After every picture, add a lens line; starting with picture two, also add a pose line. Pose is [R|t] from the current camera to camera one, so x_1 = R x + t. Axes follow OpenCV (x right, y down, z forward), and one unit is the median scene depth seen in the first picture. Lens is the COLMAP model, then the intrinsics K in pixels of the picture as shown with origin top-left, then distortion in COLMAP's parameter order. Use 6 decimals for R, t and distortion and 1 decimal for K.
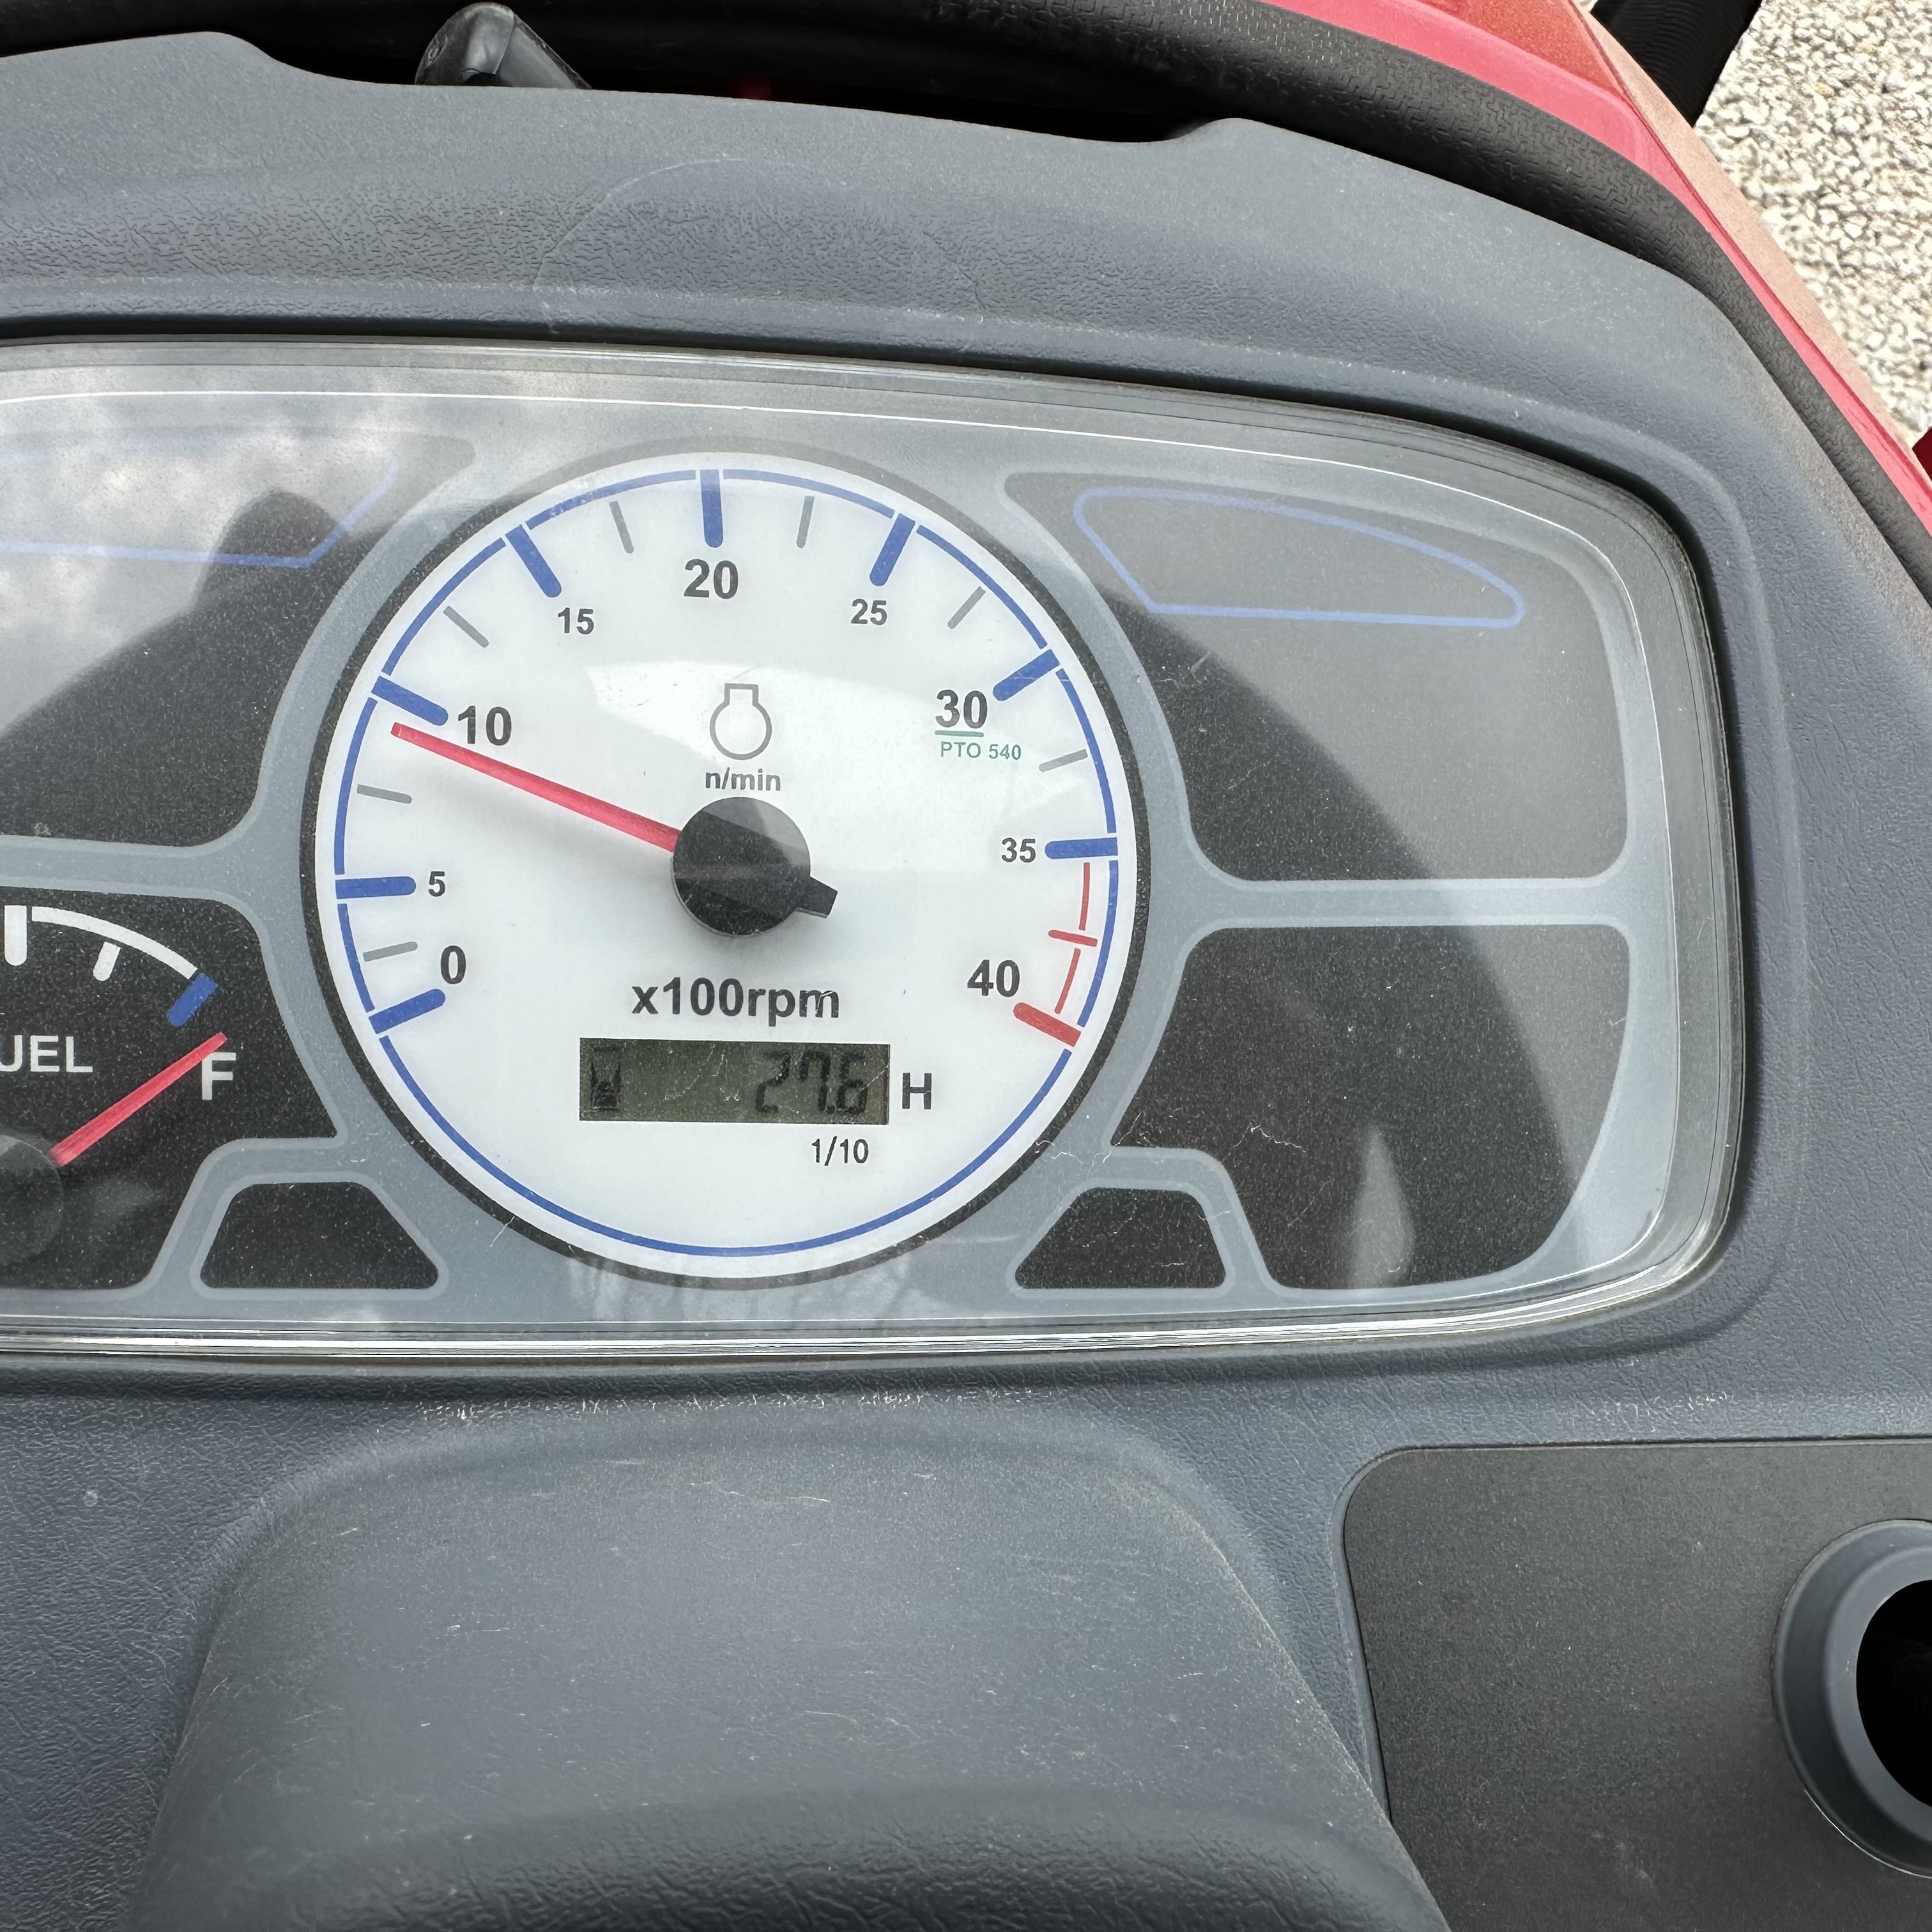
lens RADIAL K [[1802.8, 0, 959.7], [0, 1802.8, 968.7], [0, 0, 1]] dist [0.002235, 0.000000]
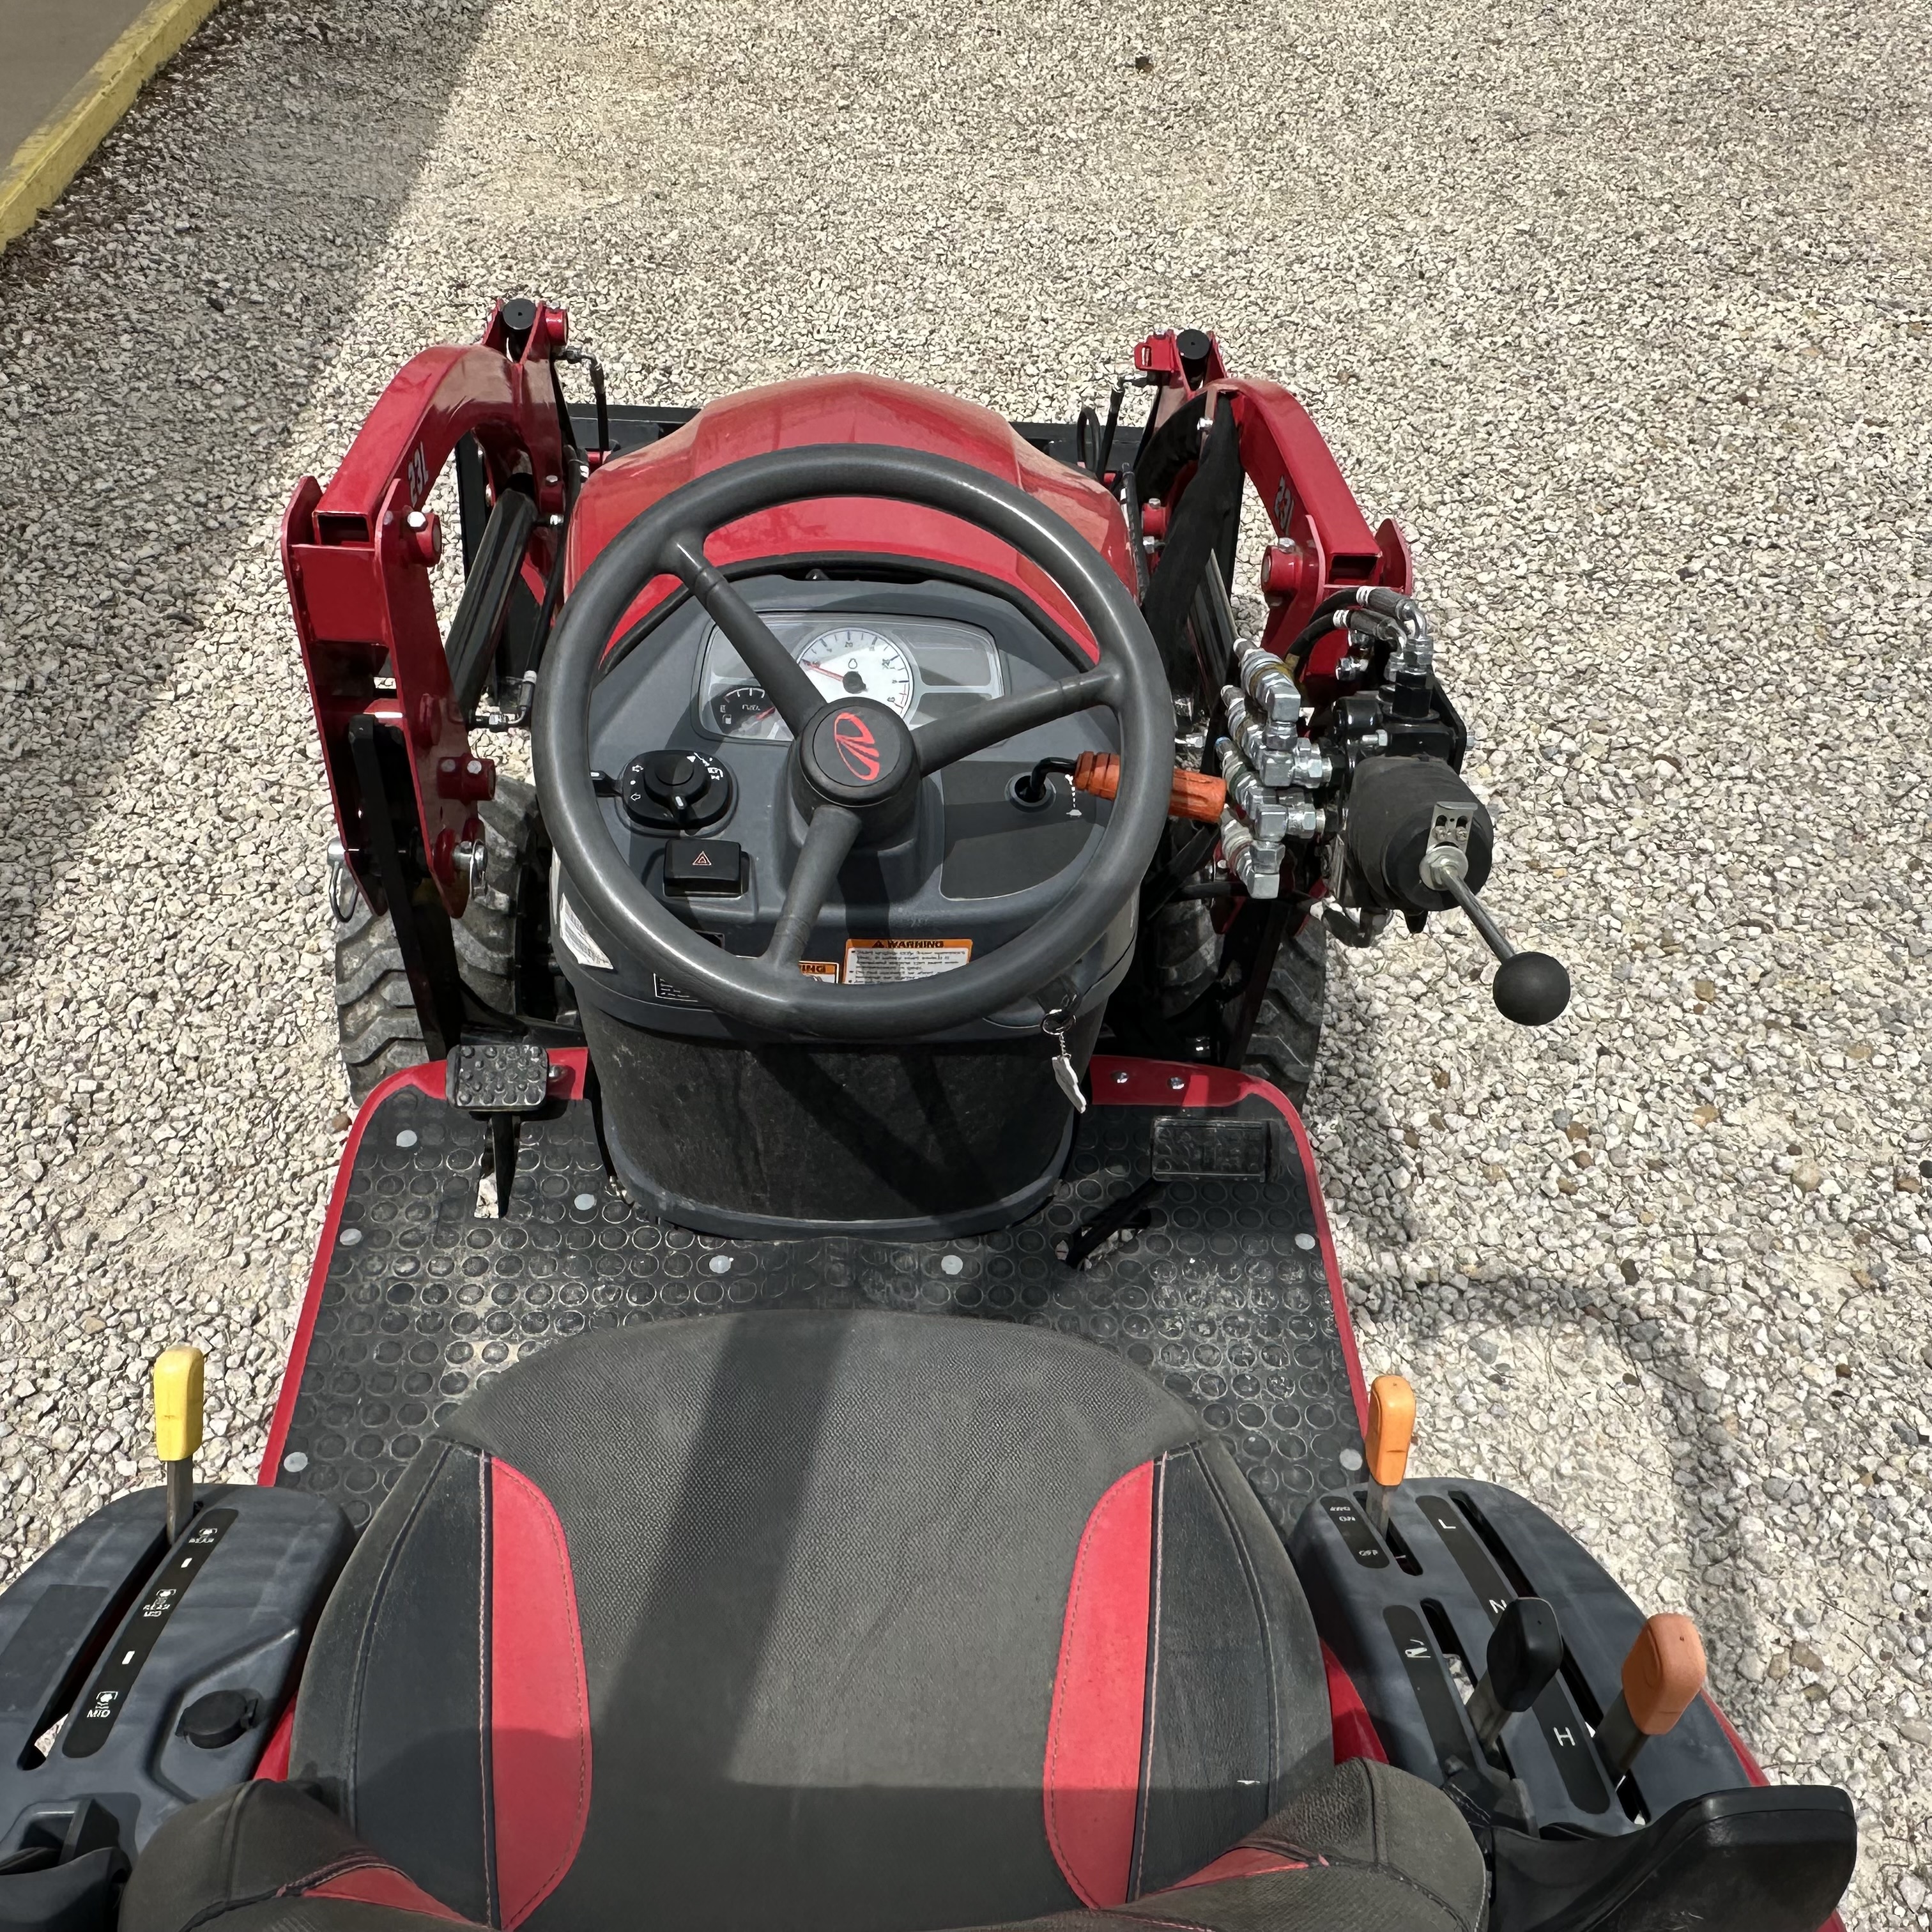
lens RADIAL K [[1802.8, 0, 967.1], [0, 1802.8, 964.5], [0, 0, 1]] dist [0.002235, 0.000000]
pose [[0.992668, -0.013431, -0.120126, 0.112141], [-0.011200, 0.979313, -0.202042, 0.236232], [0.120354, 0.201906, 0.971982, -0.539462]]
